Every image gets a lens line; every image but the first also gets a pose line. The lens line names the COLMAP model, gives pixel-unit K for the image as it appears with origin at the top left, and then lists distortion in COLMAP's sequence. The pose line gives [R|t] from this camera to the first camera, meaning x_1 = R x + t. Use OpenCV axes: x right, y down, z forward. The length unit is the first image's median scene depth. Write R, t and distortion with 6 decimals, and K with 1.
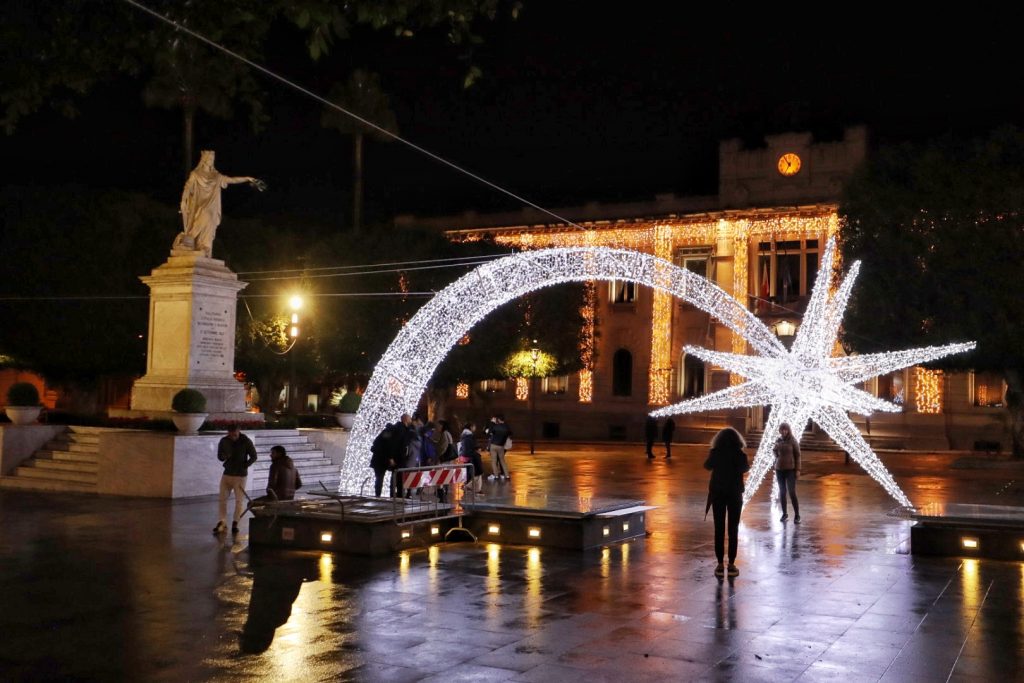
lens RADIAL K [[1039.2, 0, 512.0], [0, 1039.2, 341.5], [0, 0, 1]] dist [-0.008123, 0.004334]
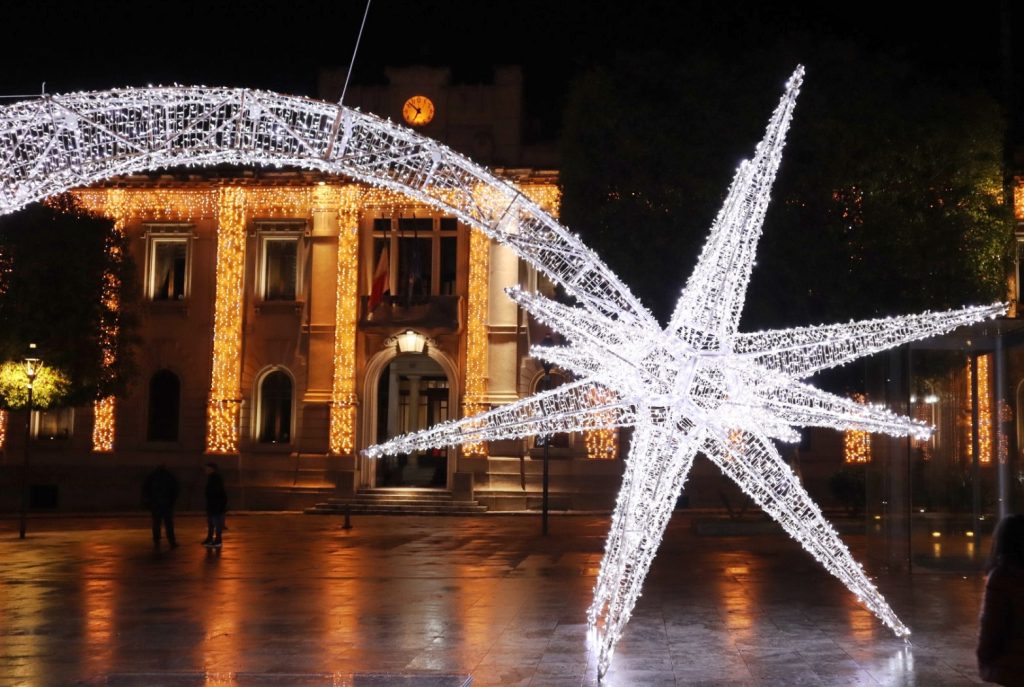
lens RADIAL K [[1283.7, 0, 545.6], [0, 1283.7, 340.4], [0, 0, 1]] dist [0.036272, -0.010788]
pose [[0.910777, 0.023448, 0.412233, -0.011826], [-0.010344, 0.999369, -0.033990, 0.014831], [-0.412770, 0.026694, 0.910444, 0.169275]]
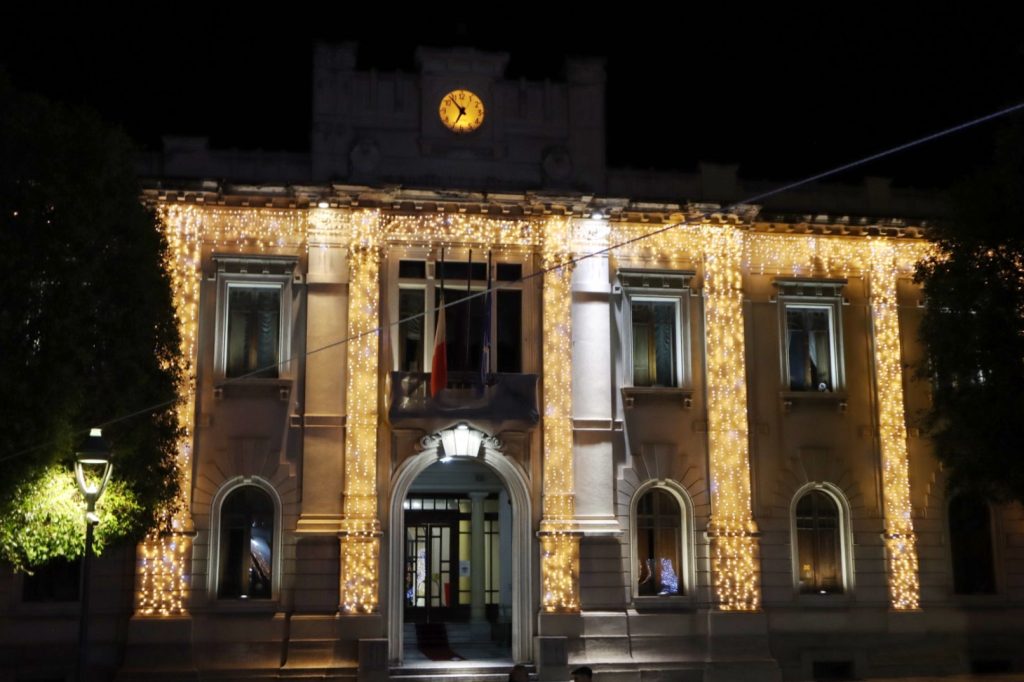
lens RADIAL K [[1268.0, 0, 512.0], [0, 1268.0, 341.0], [0, 0, 1]] dist [0.037520, 0.056521]
pose [[0.770302, 0.083143, 0.632235, -0.088512], [-0.003797, 0.992044, -0.125834, 0.014541], [-0.637667, 0.094530, 0.764490, 0.529878]]
